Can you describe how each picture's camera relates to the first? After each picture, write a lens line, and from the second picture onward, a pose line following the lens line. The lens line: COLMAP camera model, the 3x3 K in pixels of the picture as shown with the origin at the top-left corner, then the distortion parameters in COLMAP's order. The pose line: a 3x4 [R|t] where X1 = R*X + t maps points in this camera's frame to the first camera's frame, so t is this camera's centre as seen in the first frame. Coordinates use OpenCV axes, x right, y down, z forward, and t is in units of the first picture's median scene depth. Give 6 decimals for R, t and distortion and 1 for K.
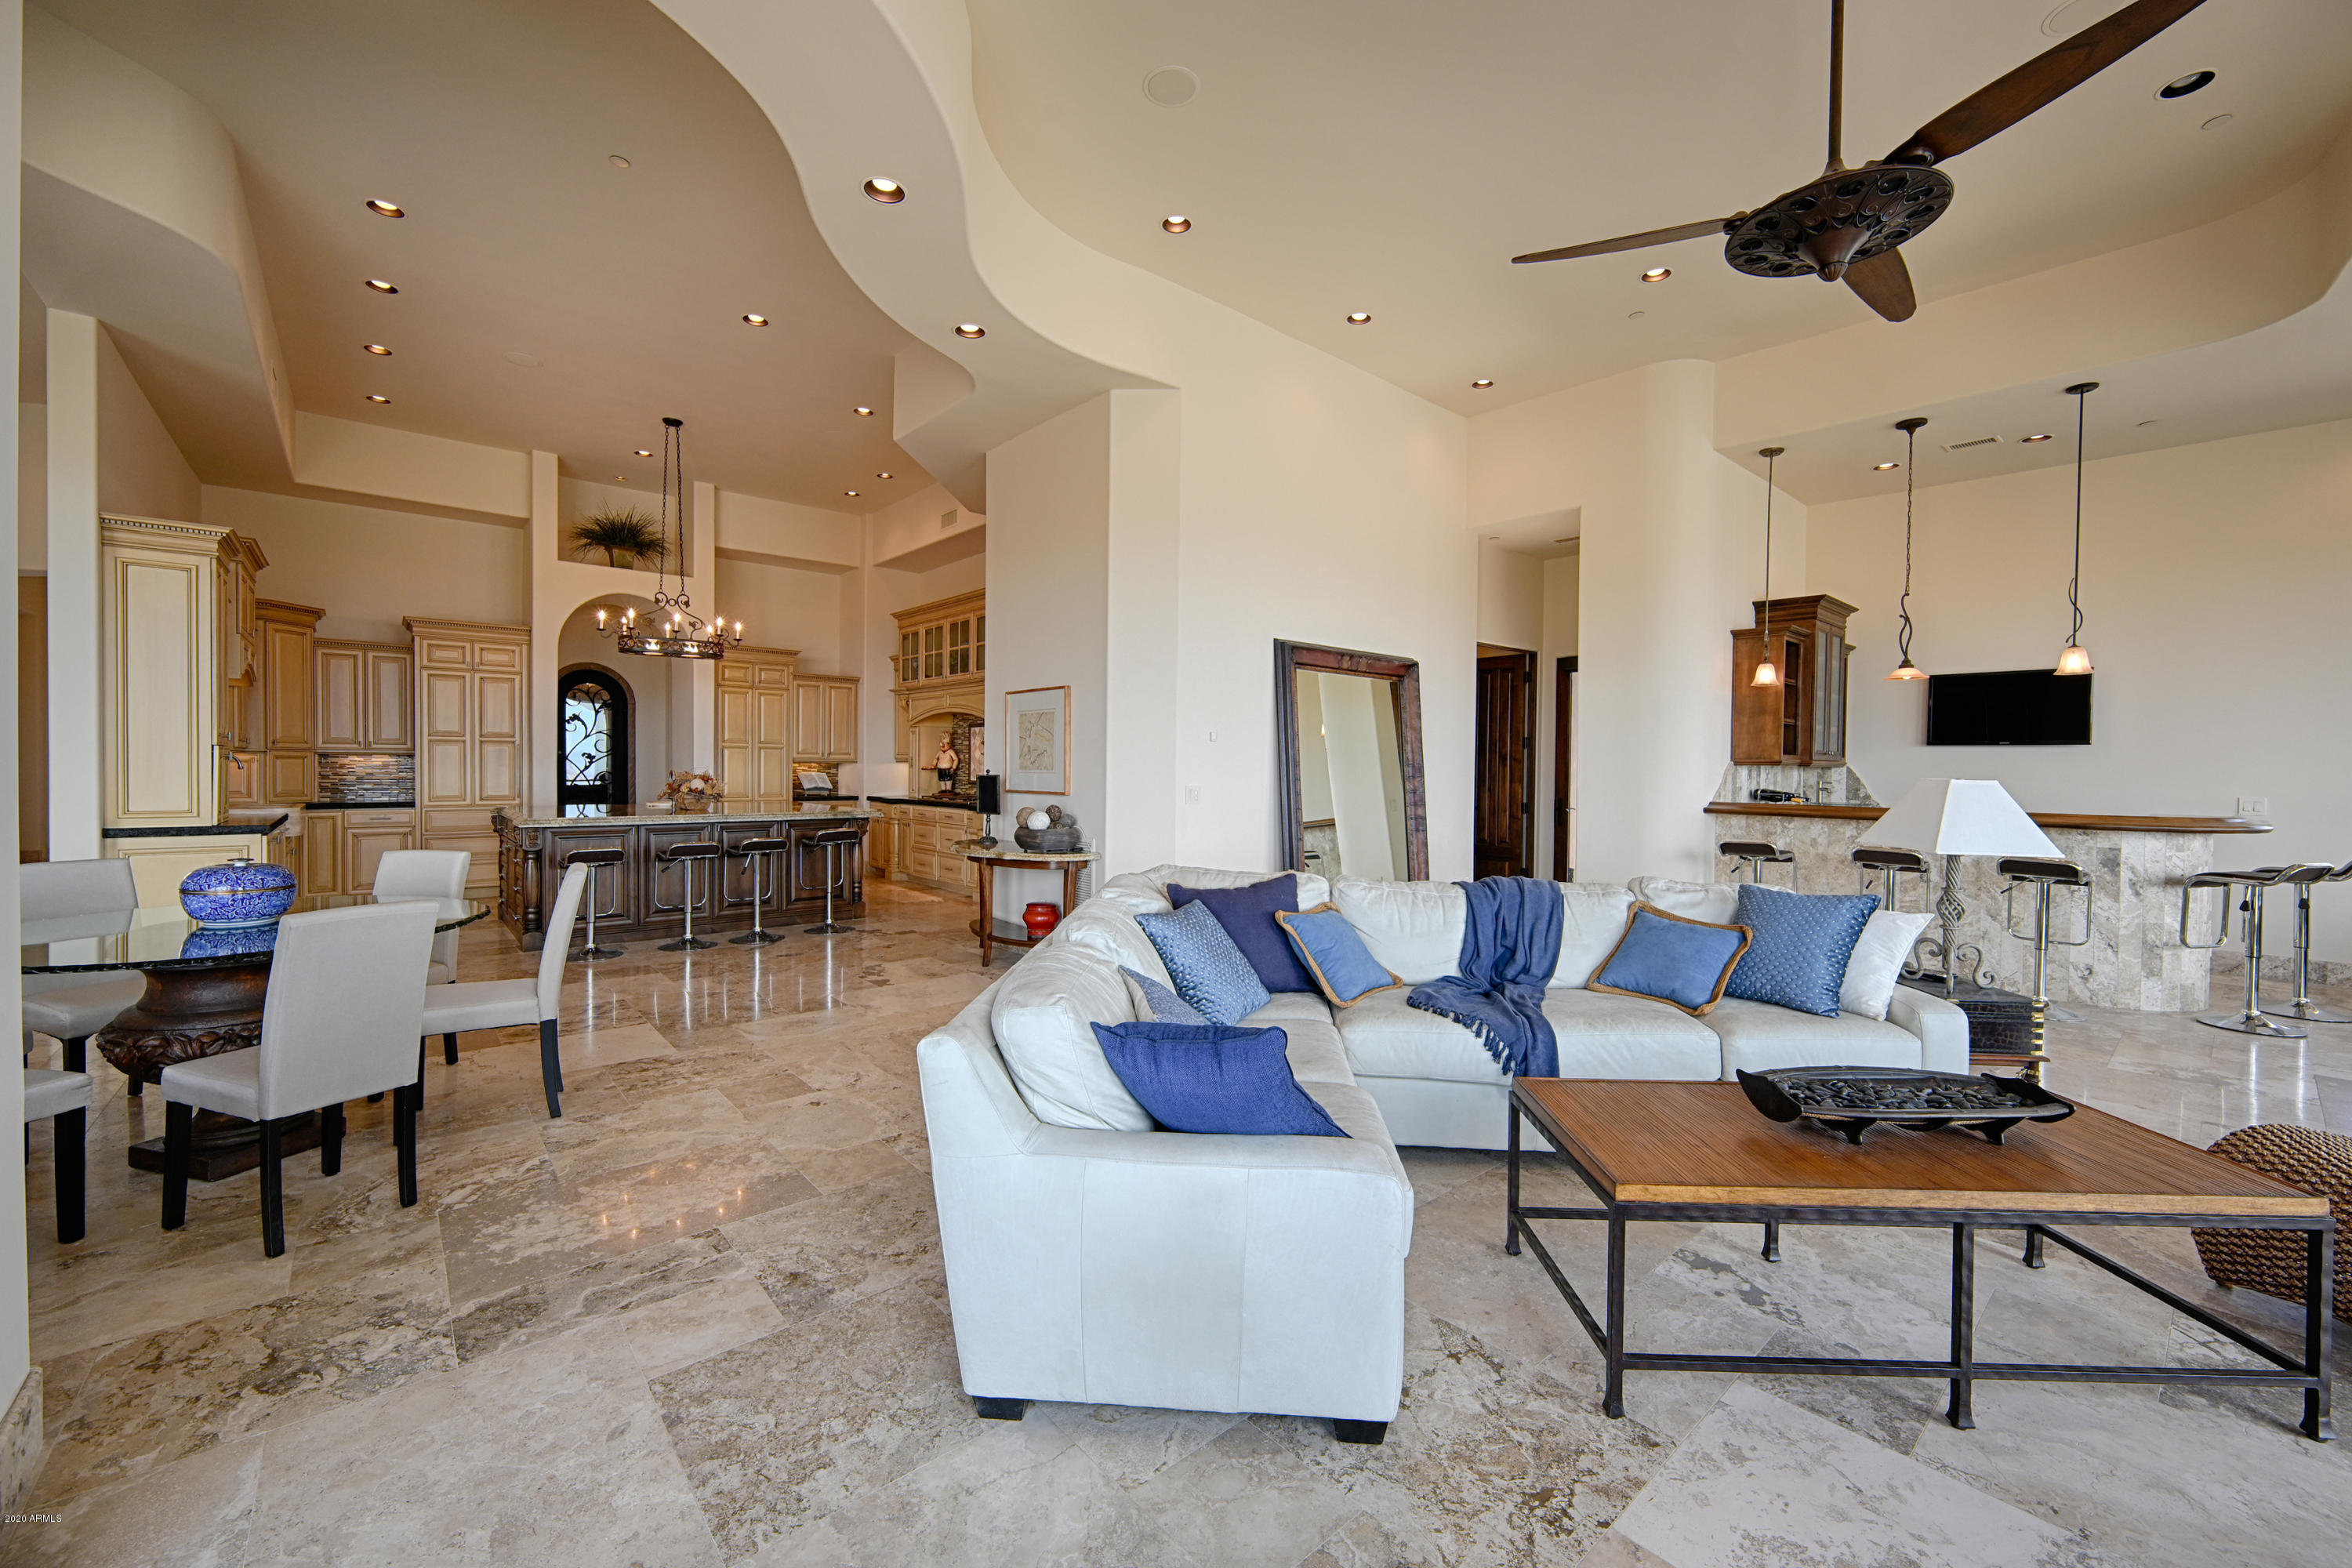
lens RADIAL K [[950.0, 0, 1197.2], [0, 950.0, 780.4], [0, 0, 1]] dist [-0.004195, 0.000733]
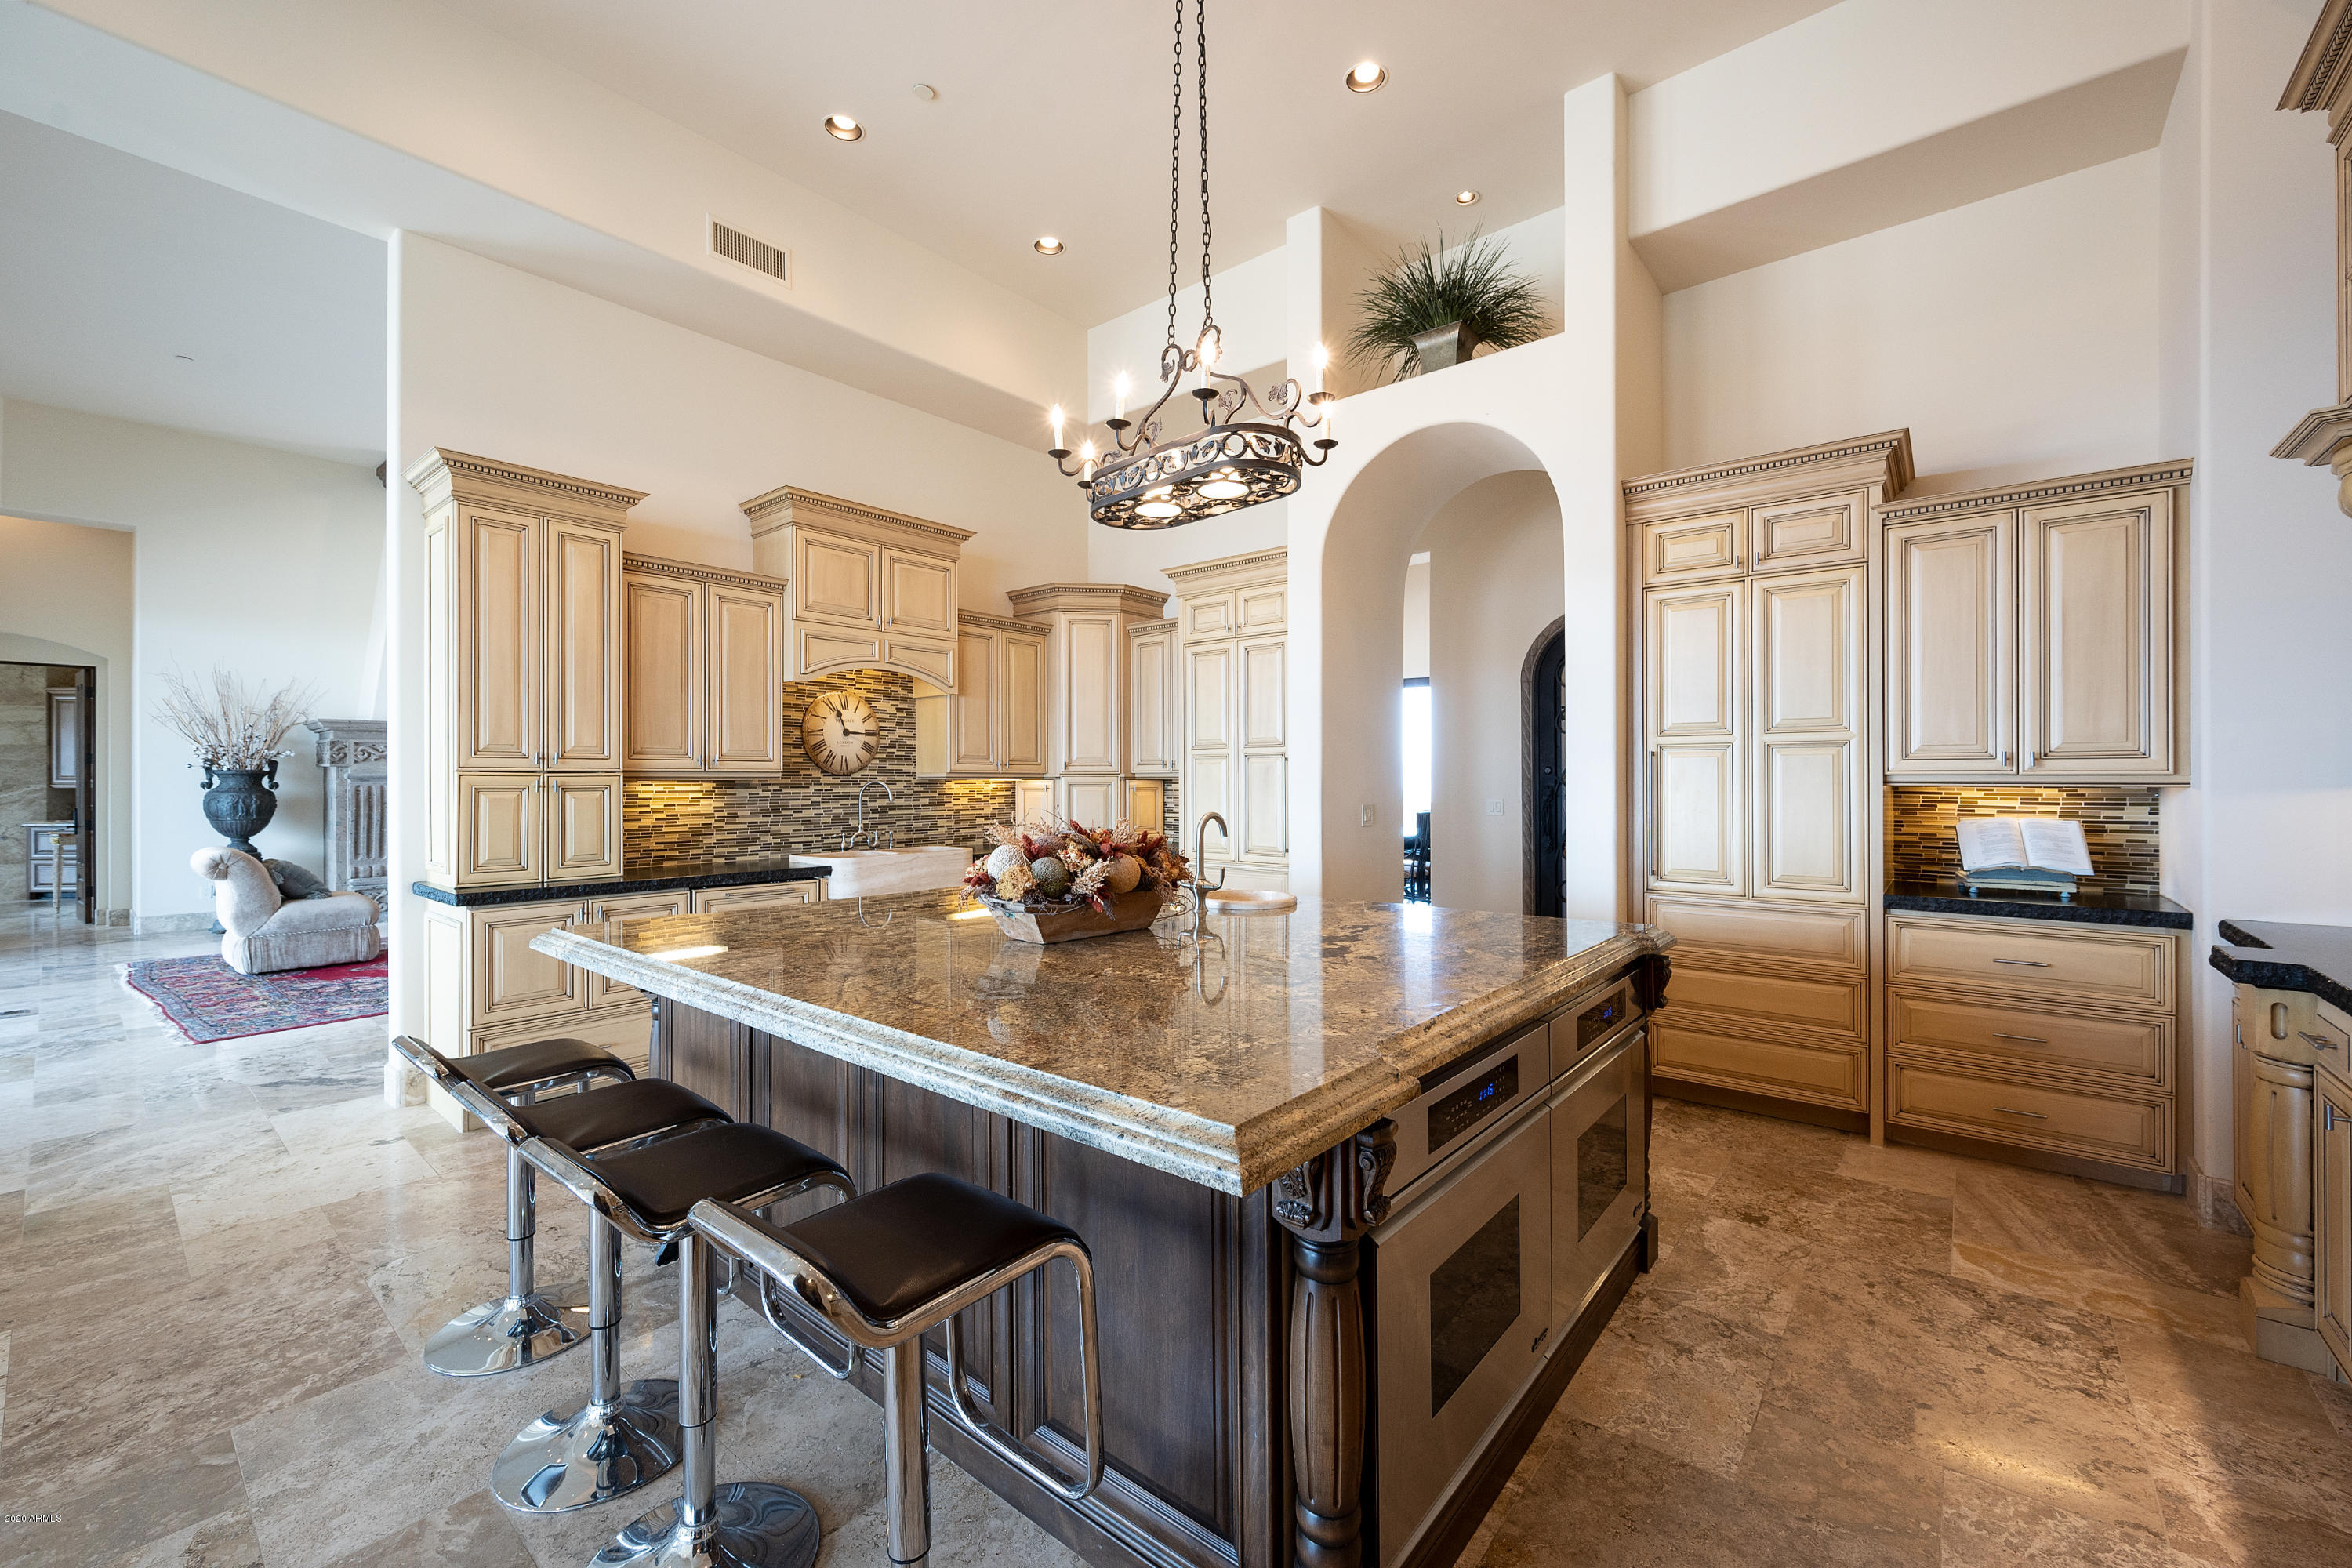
lens RADIAL K [[950.0, 0, 1135.8], [0, 950.0, 779.3], [0, 0, 1]] dist [-0.004195, 0.000733]
pose [[0.149289, -0.012704, -0.988712, -0.190081], [-0.011975, 0.999821, -0.014655, -0.017486], [0.988721, 0.014028, 0.149110, 0.885123]]
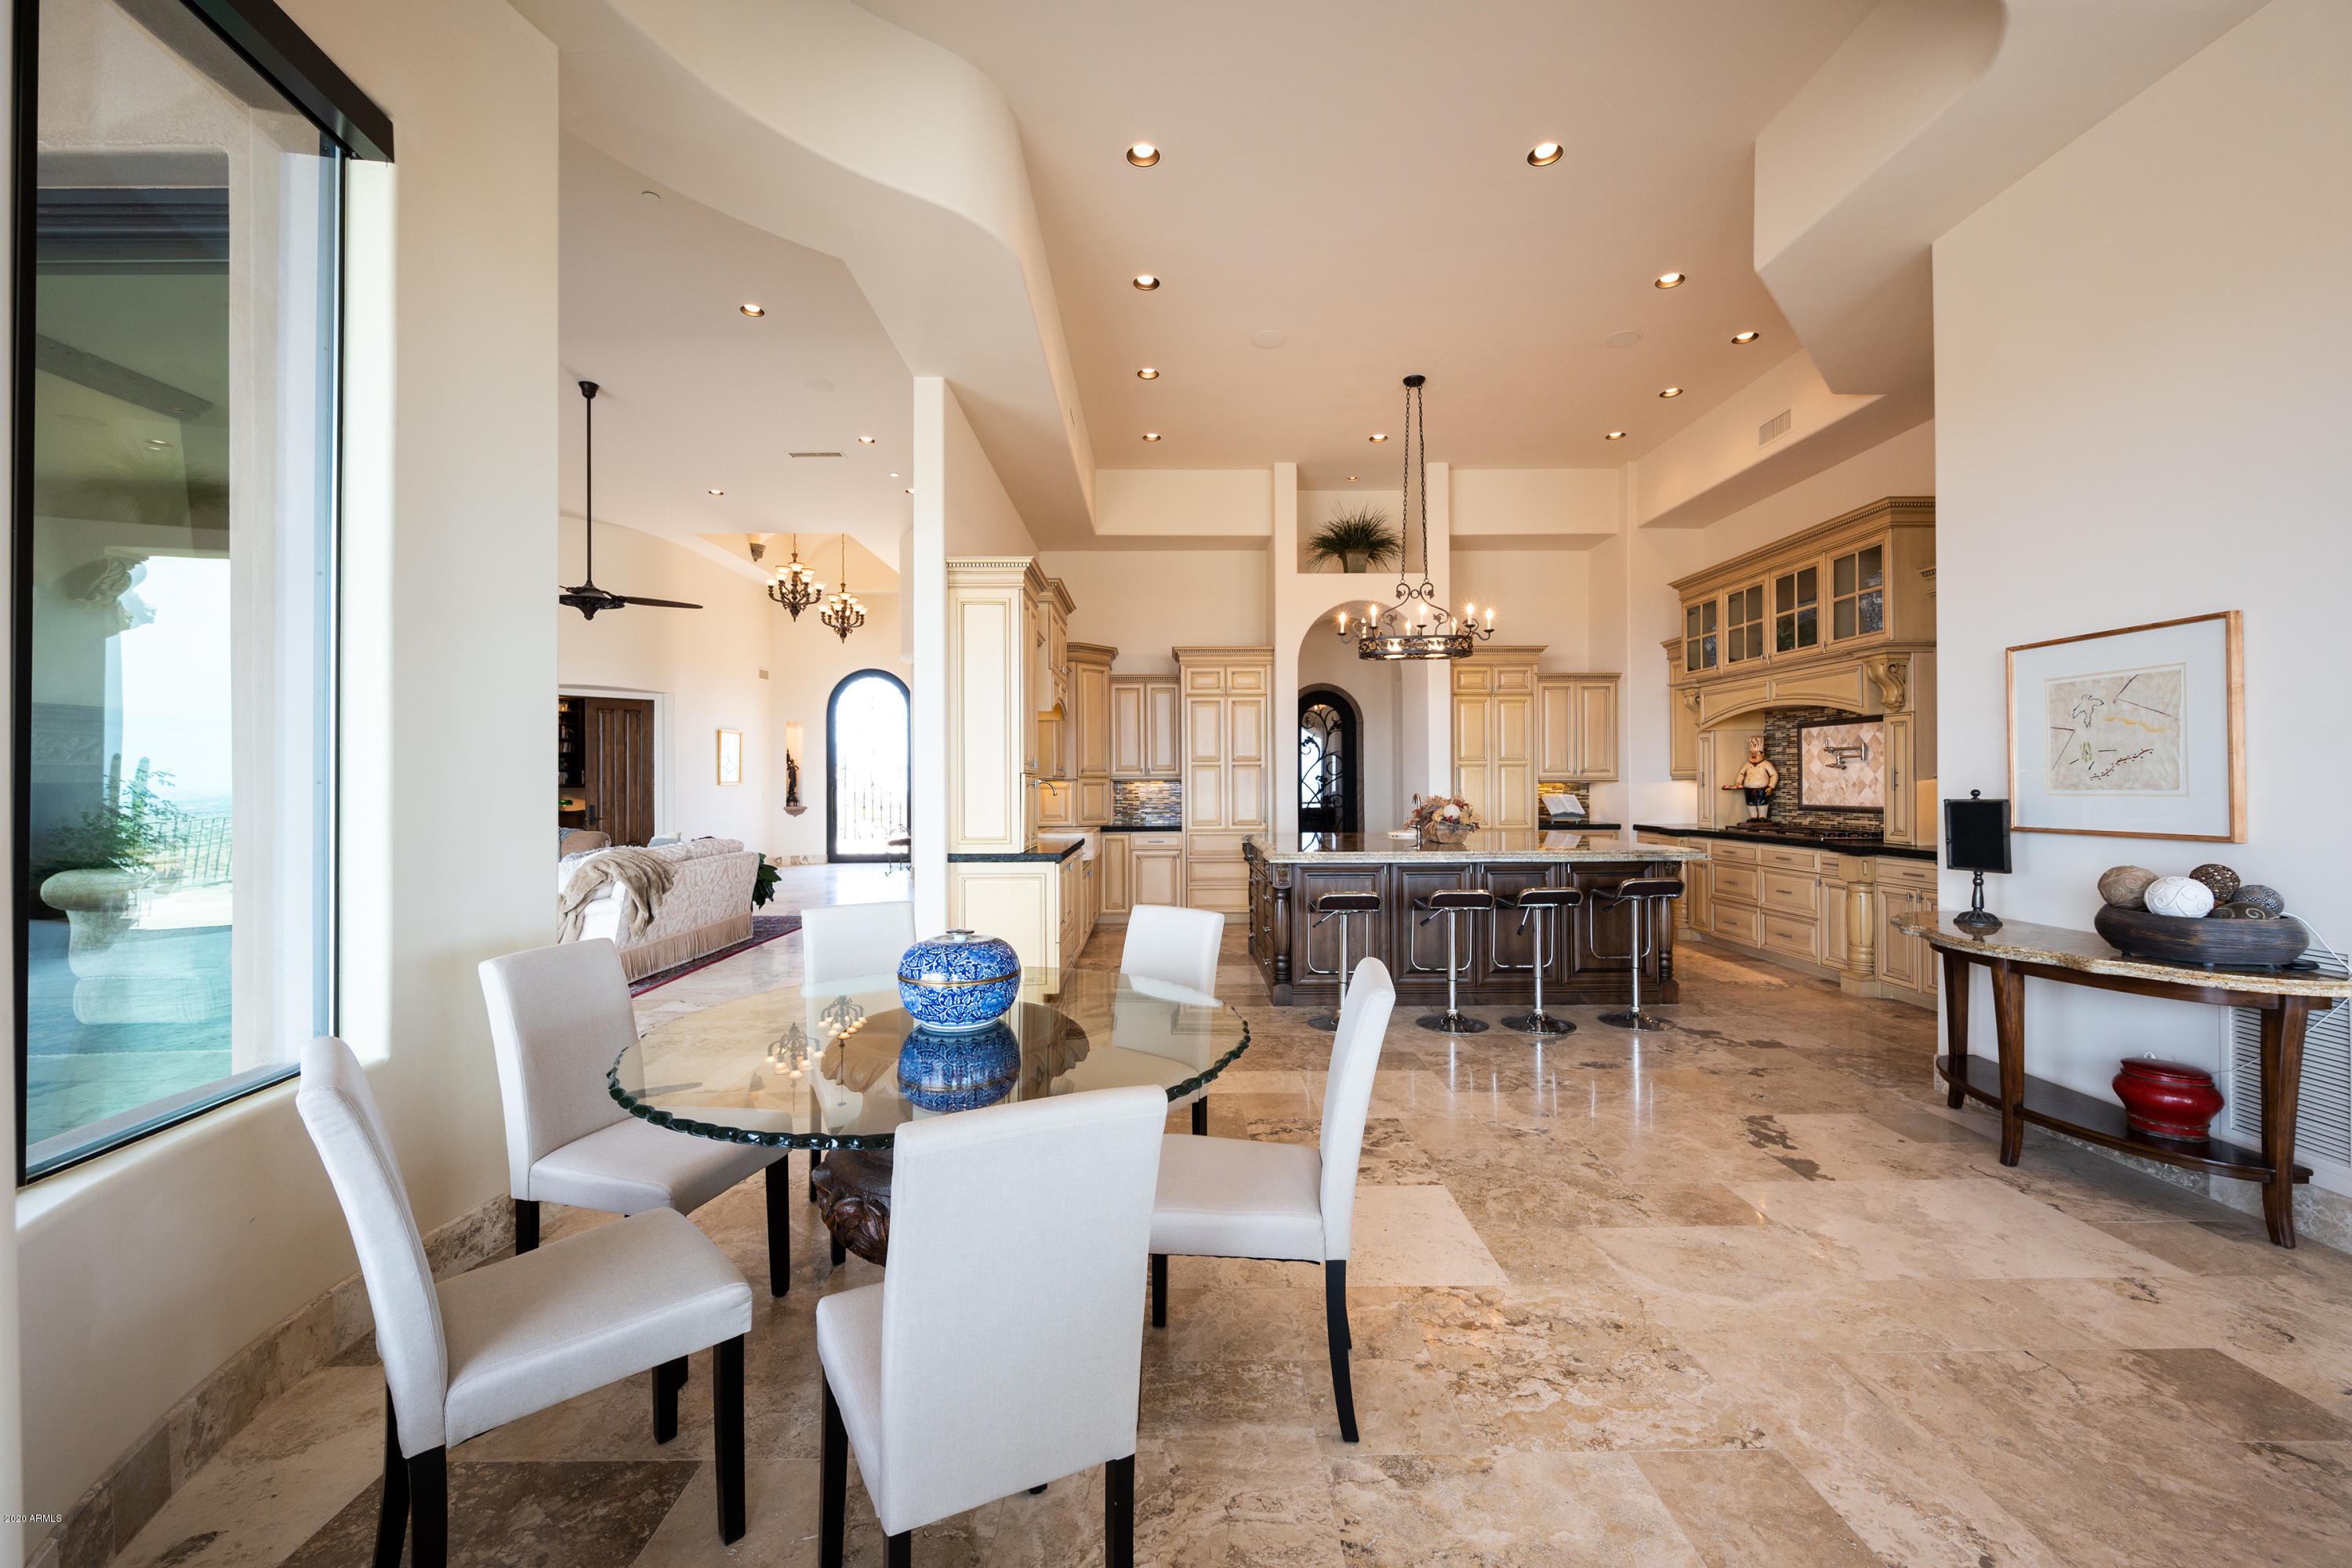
lens RADIAL K [[950.0, 0, 1161.0], [0, 950.0, 777.9], [0, 0, 1]] dist [-0.004195, 0.000733]
pose [[0.750762, -0.017737, -0.660334, -0.163743], [0.002133, 0.999699, -0.024428, -0.004481], [0.660569, 0.016931, 0.750574, 0.214609]]
